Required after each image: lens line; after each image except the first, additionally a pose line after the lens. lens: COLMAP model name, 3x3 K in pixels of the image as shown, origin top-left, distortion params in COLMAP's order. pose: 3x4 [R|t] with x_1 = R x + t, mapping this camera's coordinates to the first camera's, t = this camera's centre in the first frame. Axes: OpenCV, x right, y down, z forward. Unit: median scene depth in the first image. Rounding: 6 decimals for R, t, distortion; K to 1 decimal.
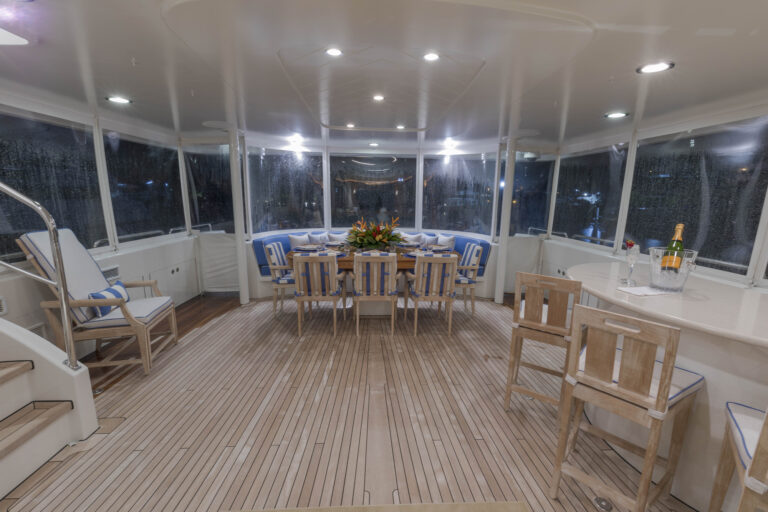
lens RADIAL K [[341.9, 0, 387.0], [0, 341.9, 259.6], [0, 0, 1]] dist [0.004059, -0.000616]
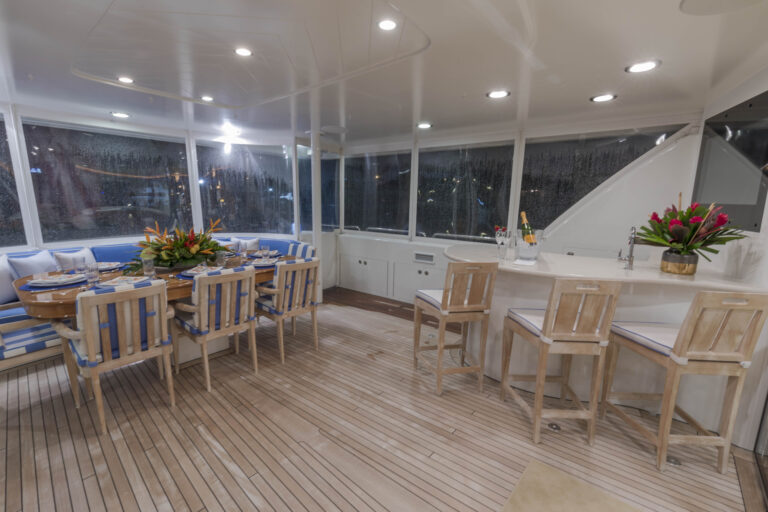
lens RADIAL K [[341.9, 0, 387.0], [0, 341.9, 259.6], [0, 0, 1]] dist [0.004059, -0.000616]
pose [[0.682532, -0.134463, 0.718380, -0.306248], [0.131349, 0.989494, 0.060413, -0.037152], [-0.718956, 0.053125, 0.693023, 0.244116]]
